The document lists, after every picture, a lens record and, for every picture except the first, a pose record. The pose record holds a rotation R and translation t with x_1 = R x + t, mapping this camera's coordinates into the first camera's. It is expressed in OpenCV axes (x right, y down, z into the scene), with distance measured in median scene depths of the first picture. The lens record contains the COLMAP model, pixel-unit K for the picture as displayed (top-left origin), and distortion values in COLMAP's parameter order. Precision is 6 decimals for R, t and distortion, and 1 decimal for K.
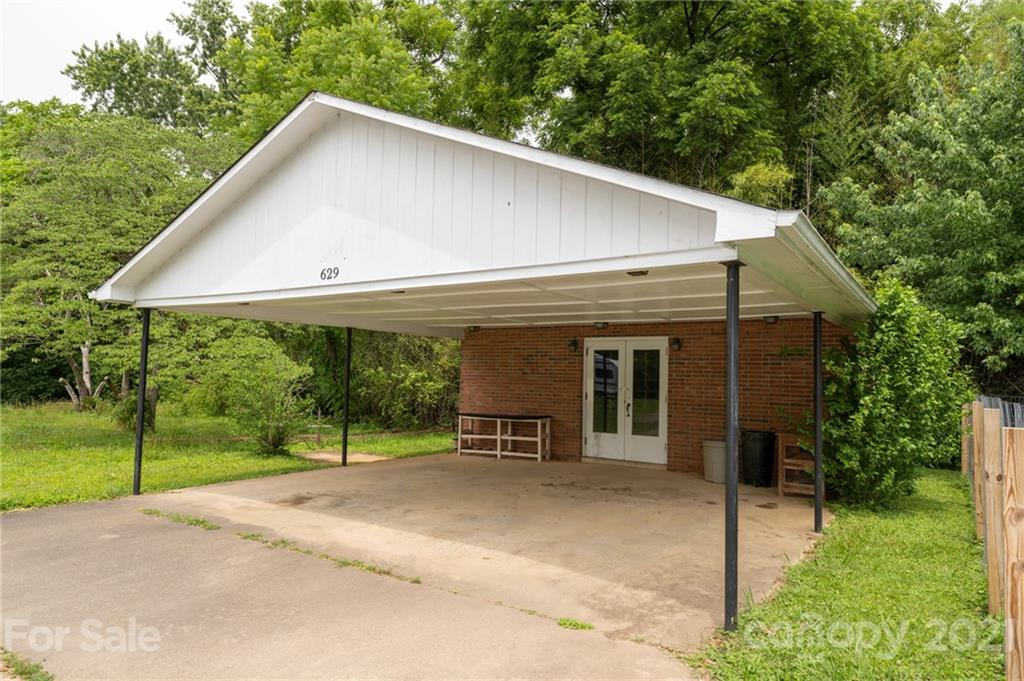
lens RADIAL K [[653.5, 0, 512.3], [0, 653.5, 341.0], [0, 0, 1]] dist [0.000852, 0.000589]
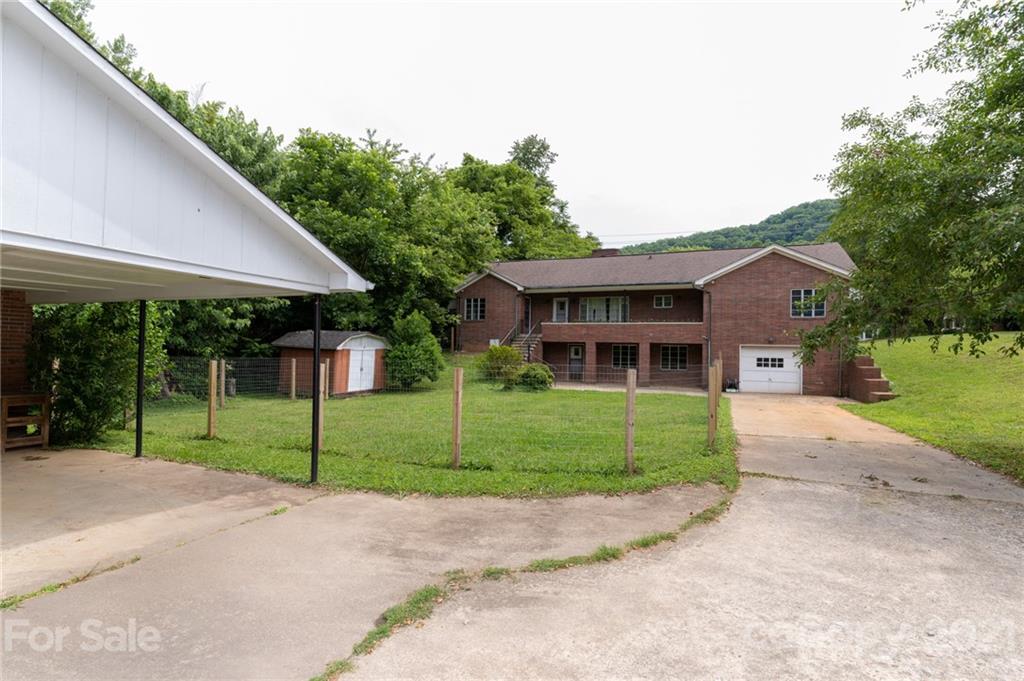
lens RADIAL K [[504.2, 0, 512.3], [0, 504.2, 343.6], [0, 0, 1]] dist [-0.000448, -0.000141]
pose [[-0.188178, -0.010302, 0.982081, -1.060014], [-0.071898, 0.997406, -0.003313, -0.005767], [-0.979500, -0.071233, -0.188431, 0.621918]]
